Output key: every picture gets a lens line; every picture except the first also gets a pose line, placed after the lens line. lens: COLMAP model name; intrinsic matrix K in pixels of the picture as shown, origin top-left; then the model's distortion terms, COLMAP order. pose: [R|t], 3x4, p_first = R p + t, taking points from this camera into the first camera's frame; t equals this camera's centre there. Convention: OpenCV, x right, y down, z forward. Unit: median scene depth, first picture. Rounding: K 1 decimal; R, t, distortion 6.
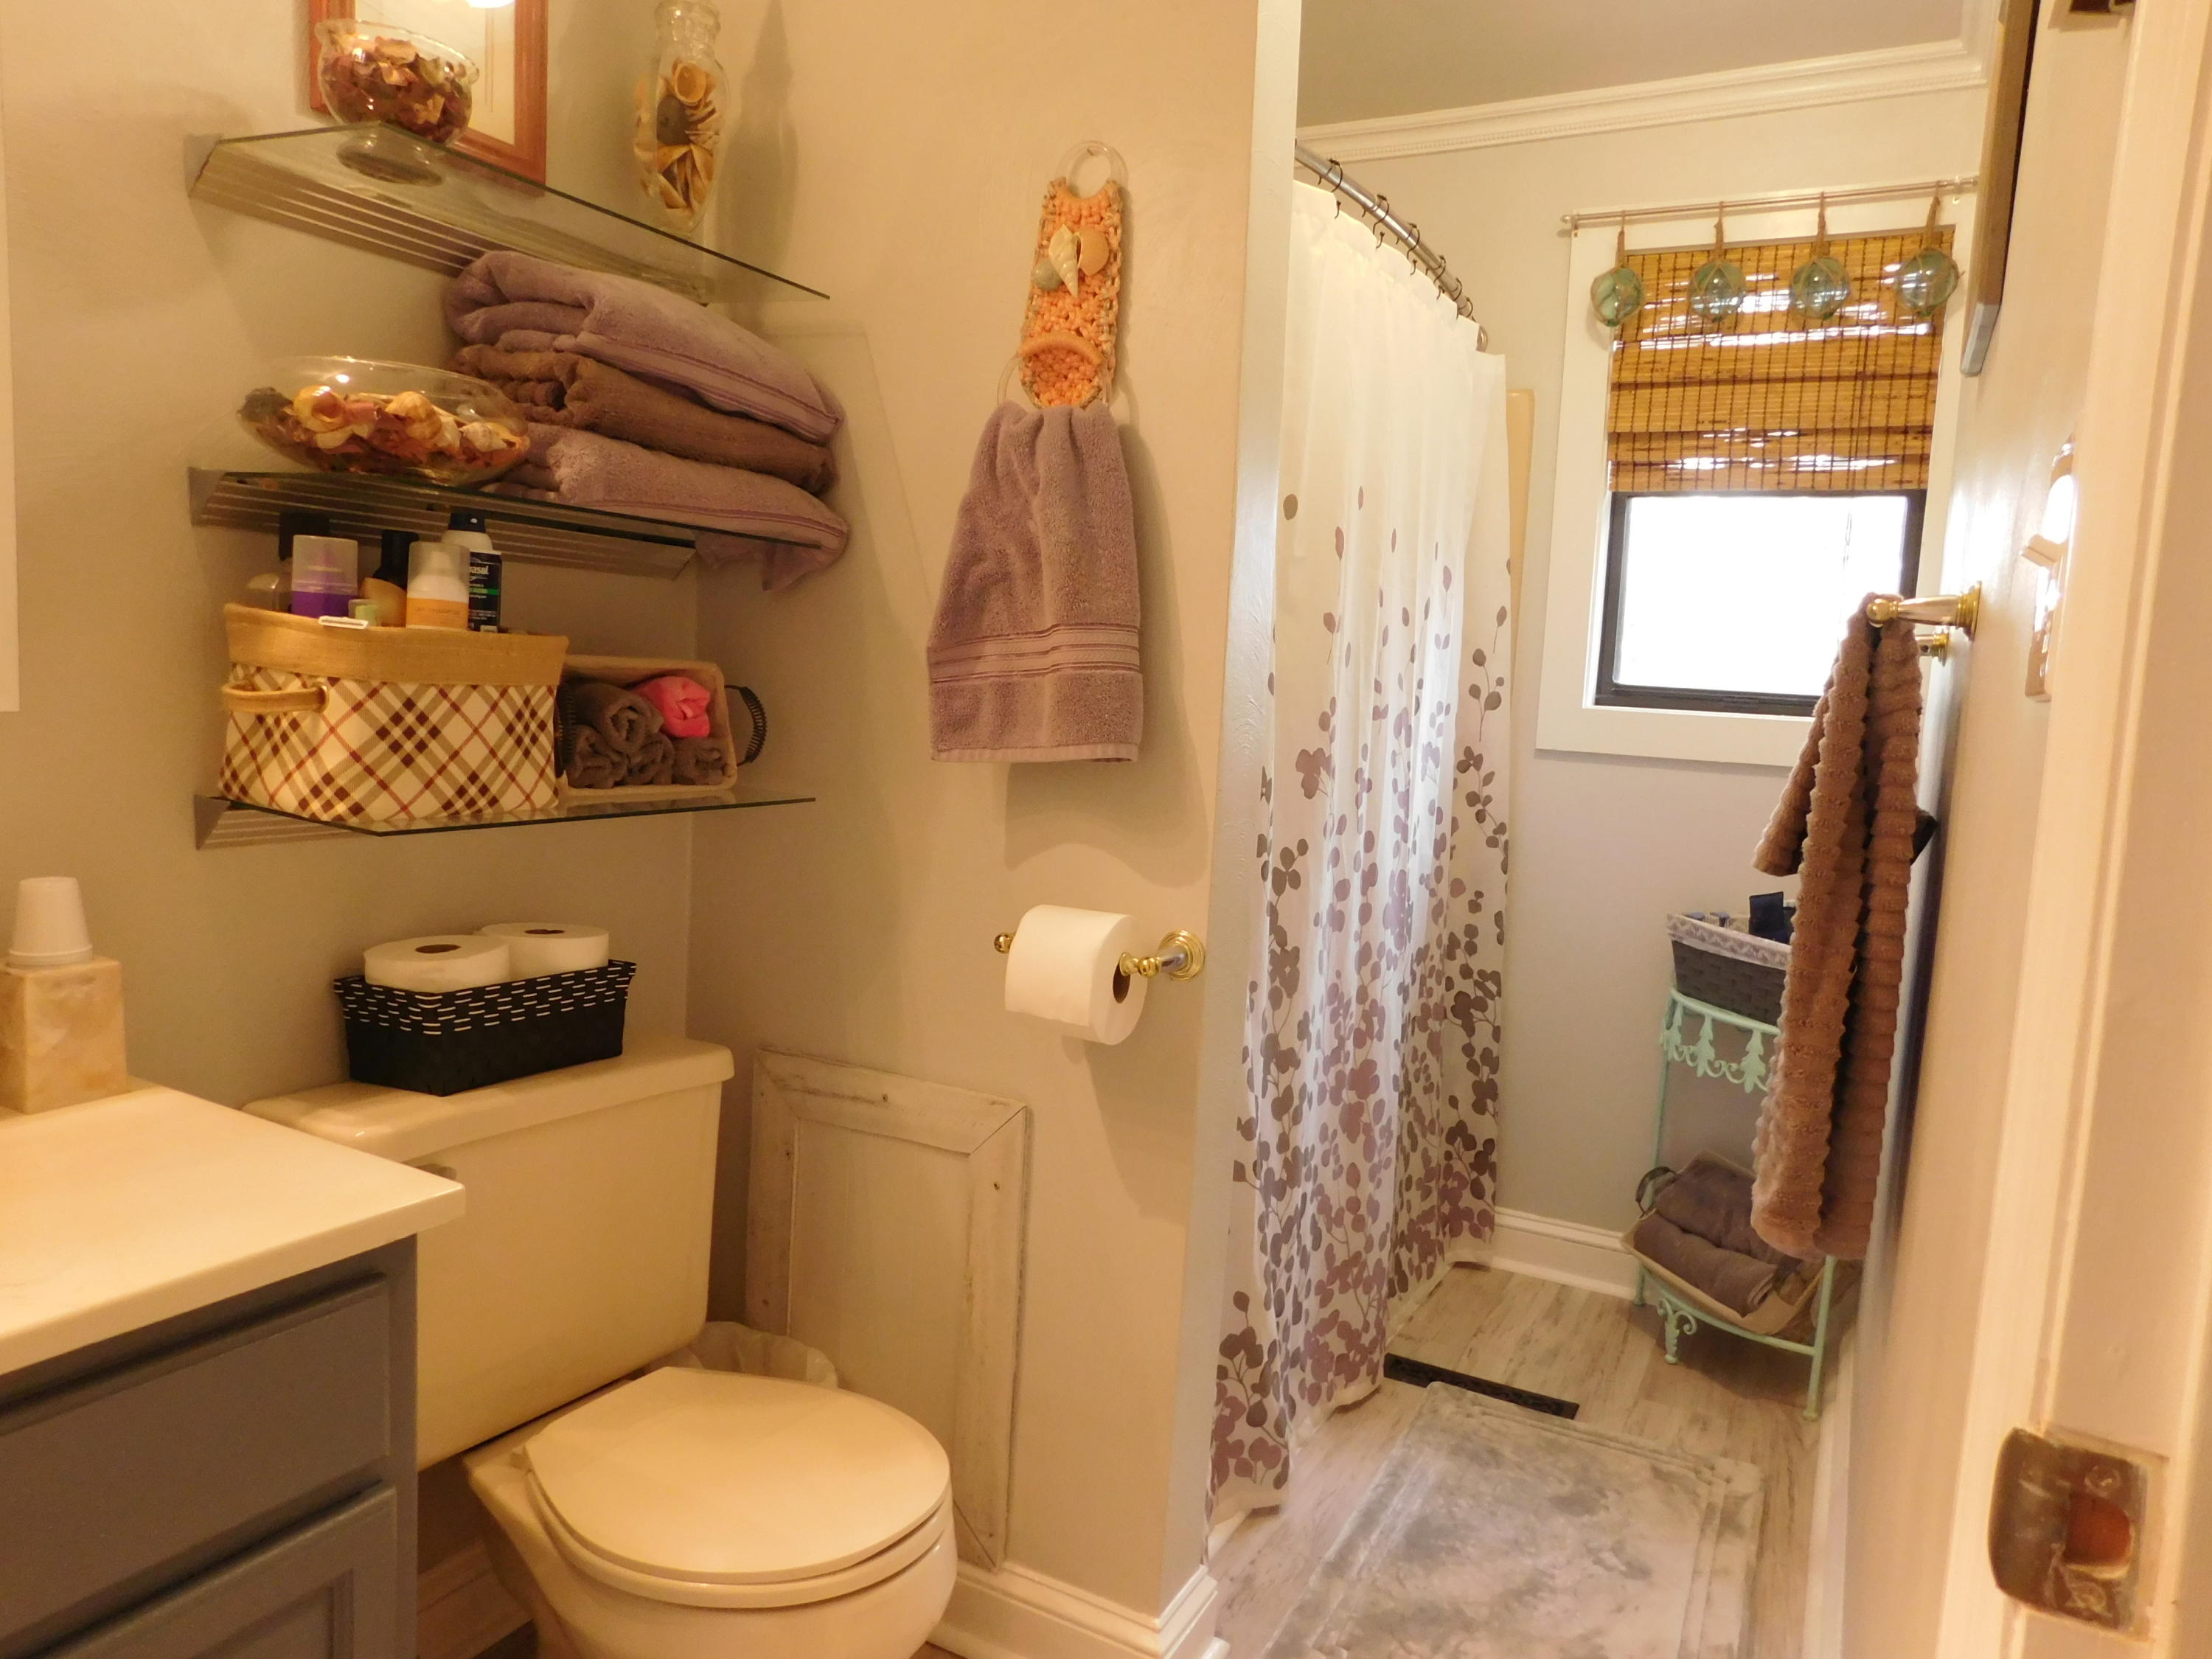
lens RADIAL K [[1433.0, 0, 1096.9], [0, 1433.0, 819.9], [0, 0, 1]] dist [-0.066582, 0.052500]
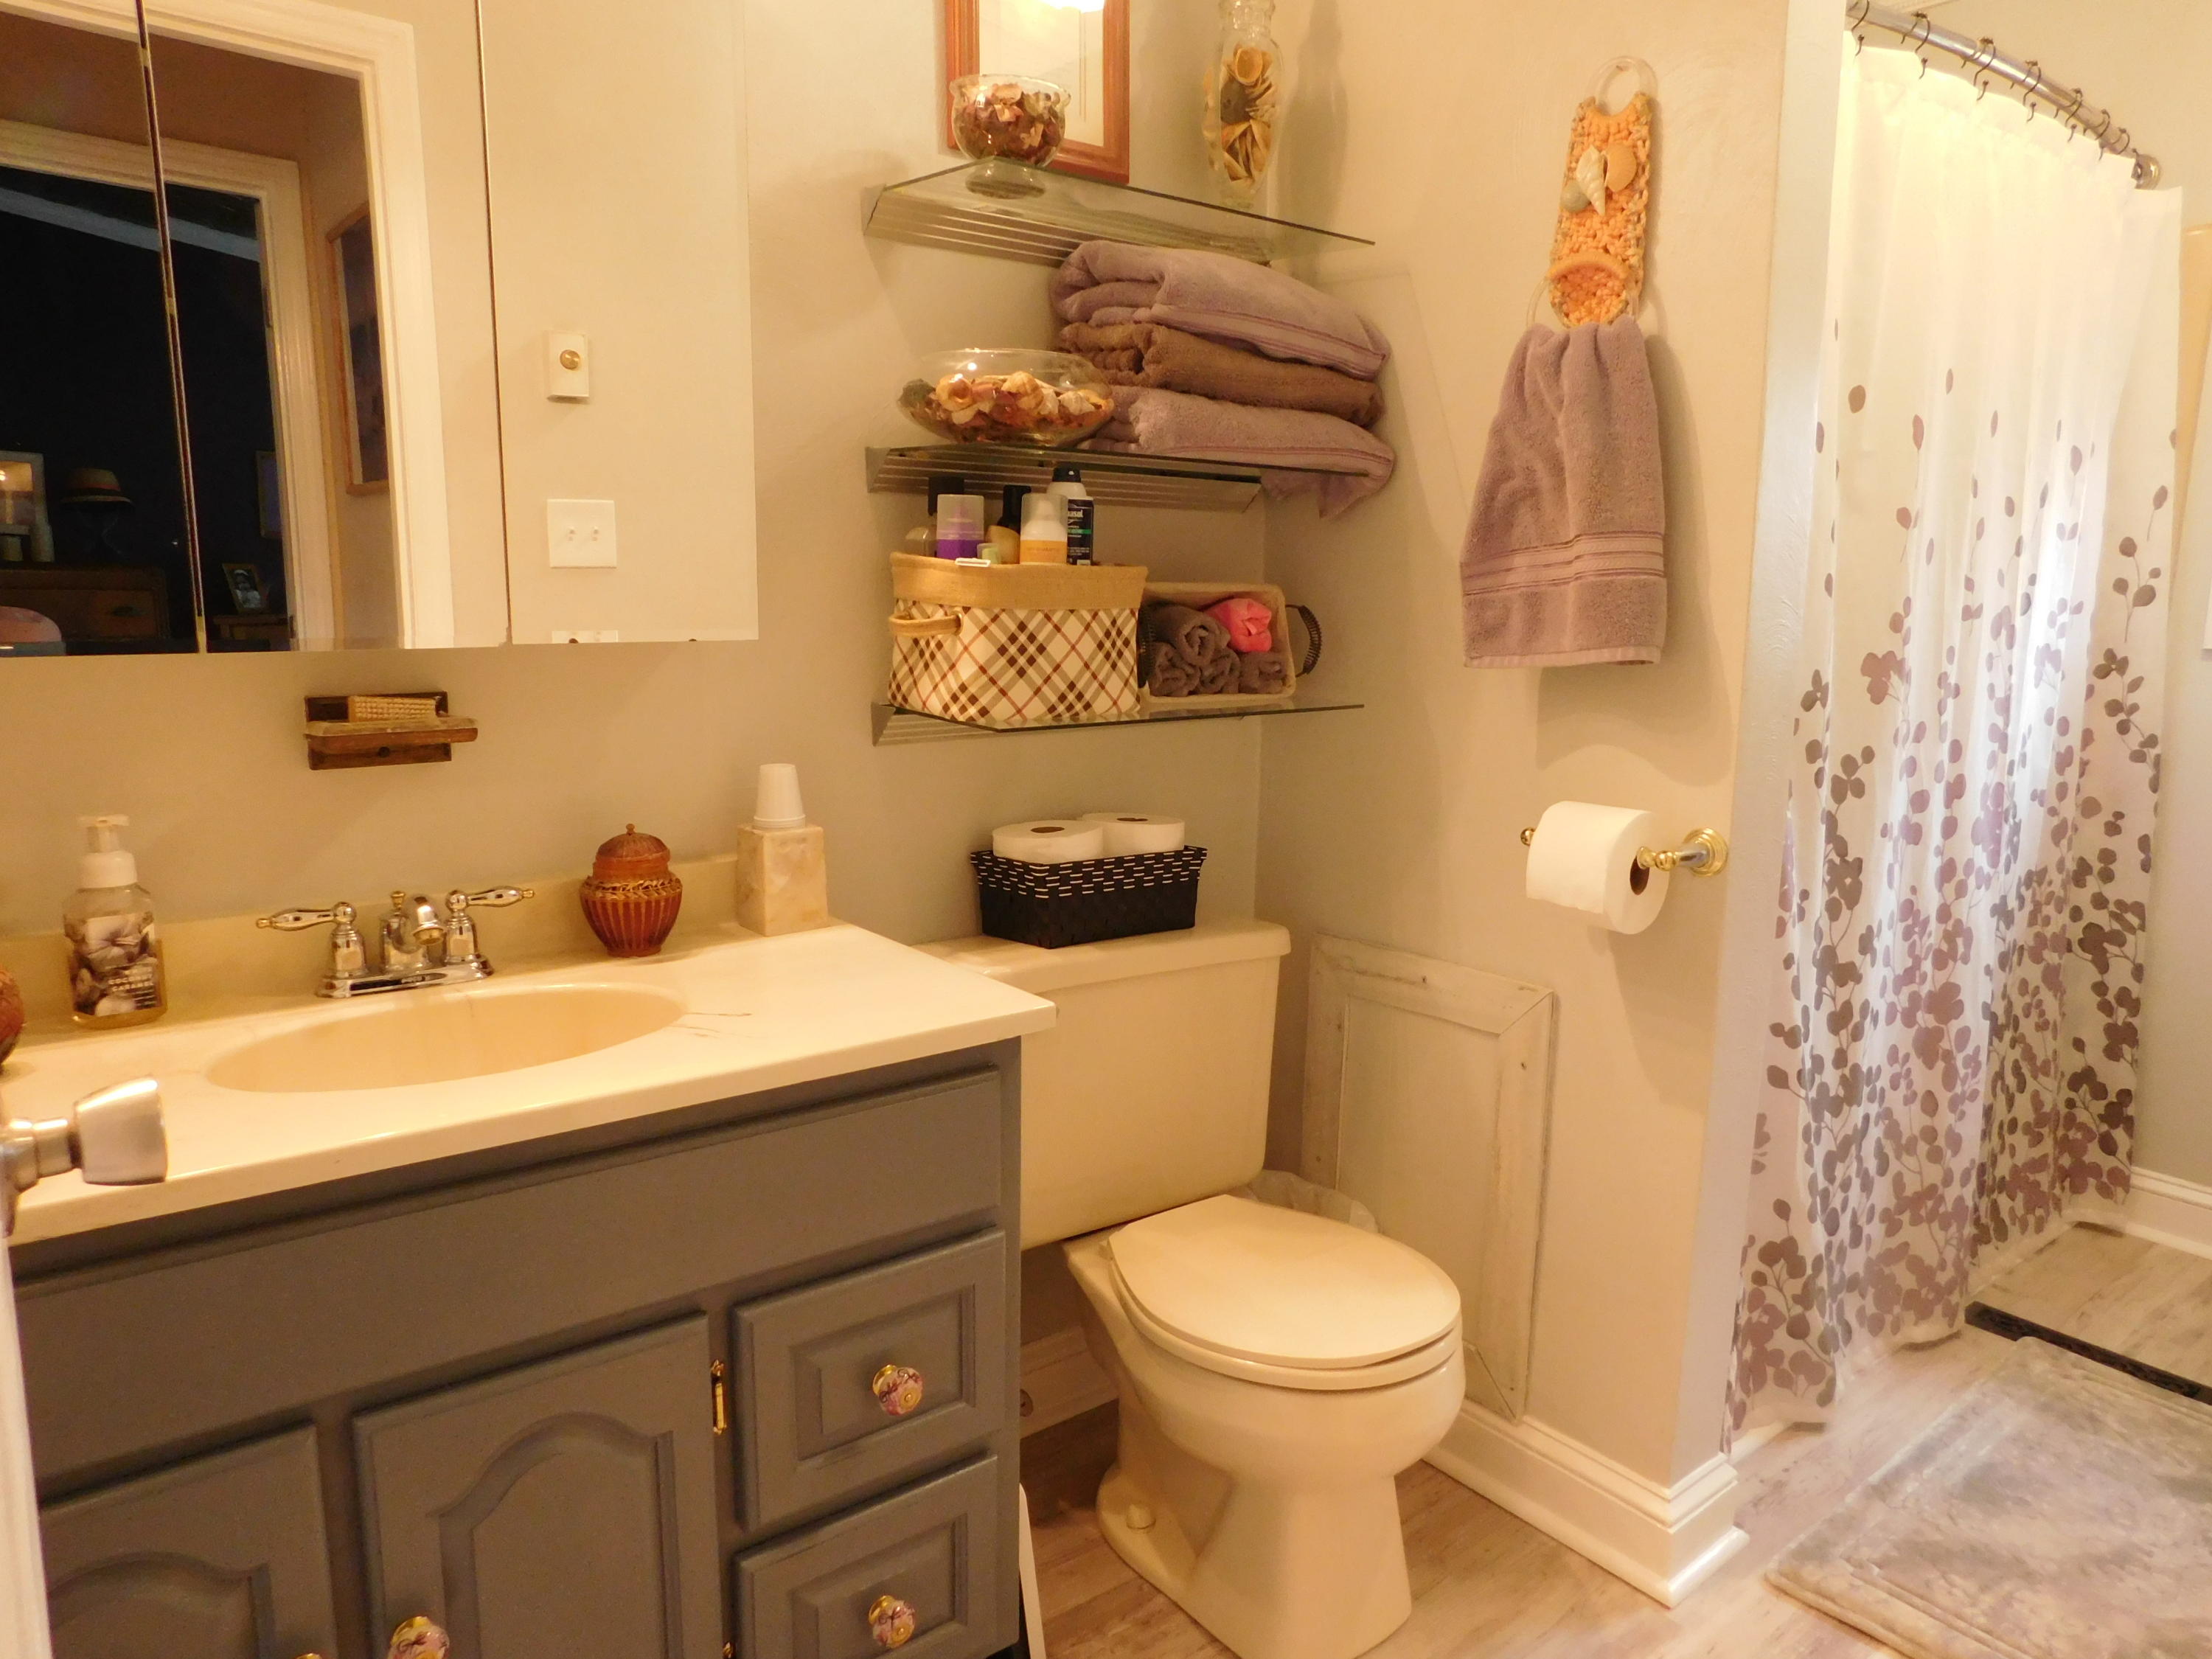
lens RADIAL K [[1471.8, 0, 1117.1], [0, 1471.8, 829.8], [0, 0, 1]] dist [-0.075266, 0.076636]
pose [[0.916023, 0.021568, -0.400545, 0.072160], [-0.000915, 0.998663, 0.051683, 0.019493], [0.401124, -0.046977, 0.914818, -0.099591]]
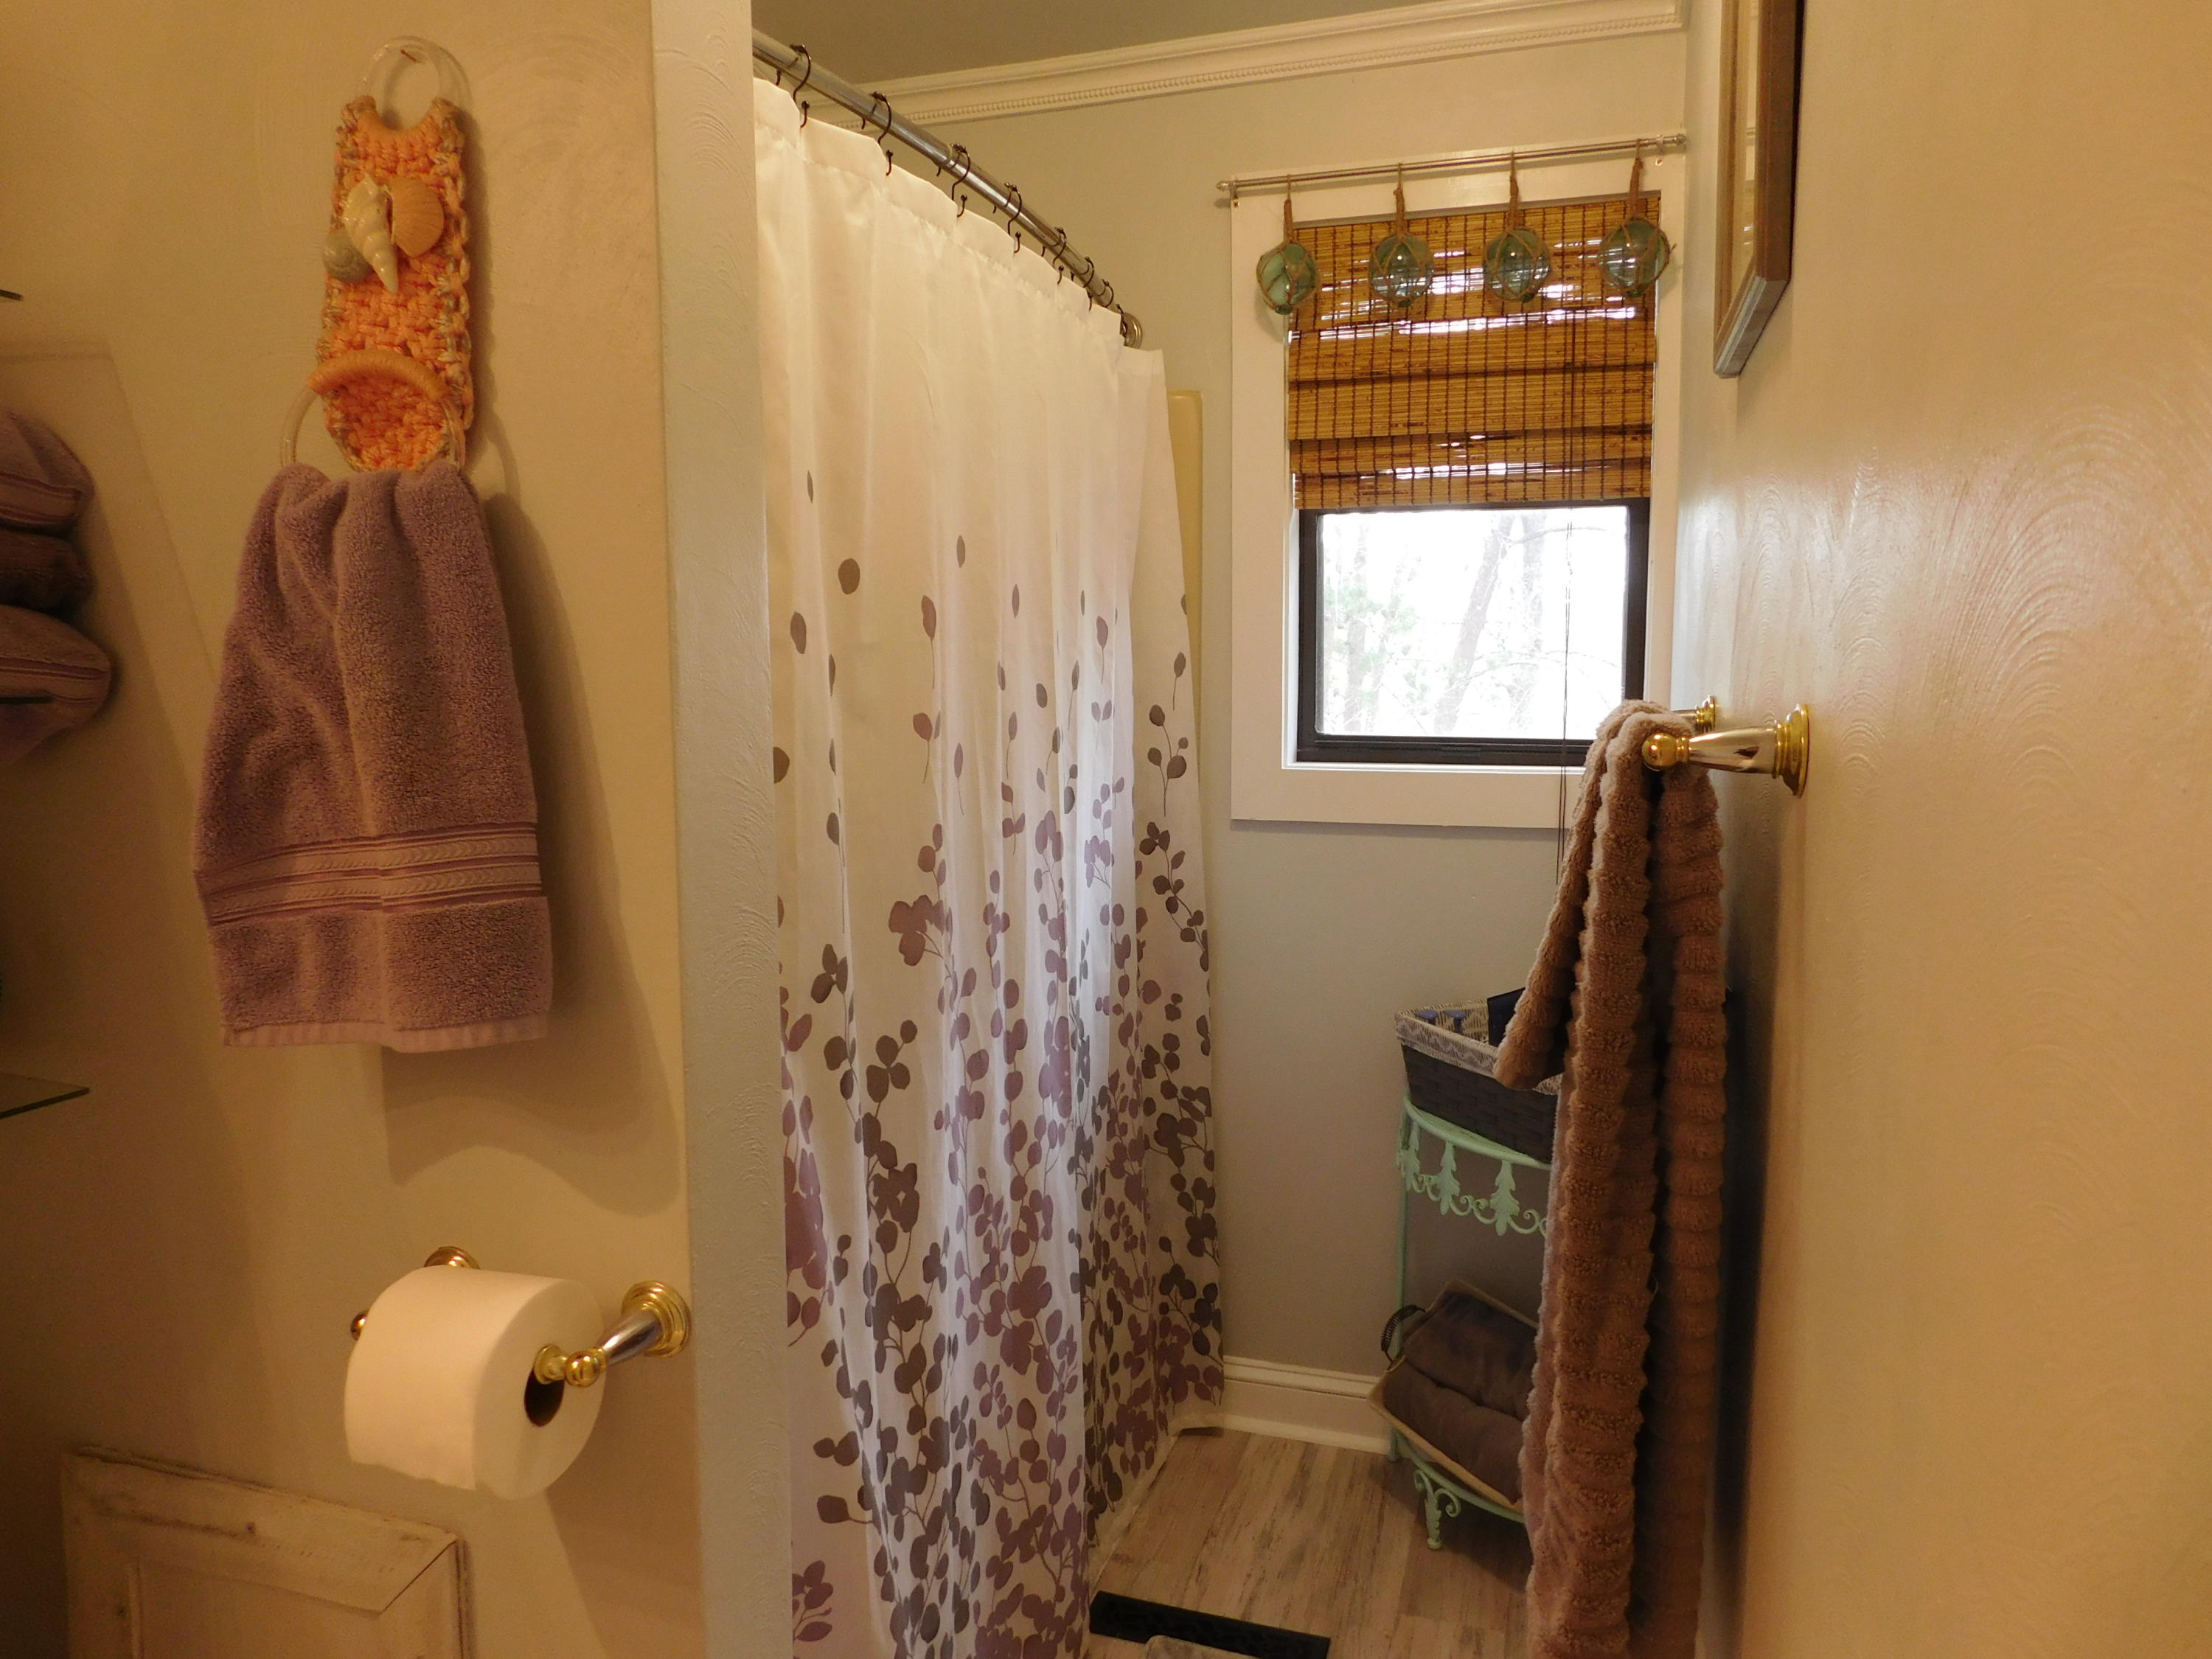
lens RADIAL K [[1335.3, 0, 1102.3], [0, 1335.3, 767.5], [0, 0, 1]] dist [-0.065143, 0.046258]
pose [[0.984913, -0.067586, 0.159304, 0.141333], [0.068555, 0.997647, -0.000587, -0.108638], [-0.158890, 0.011500, 0.987229, 0.303614]]
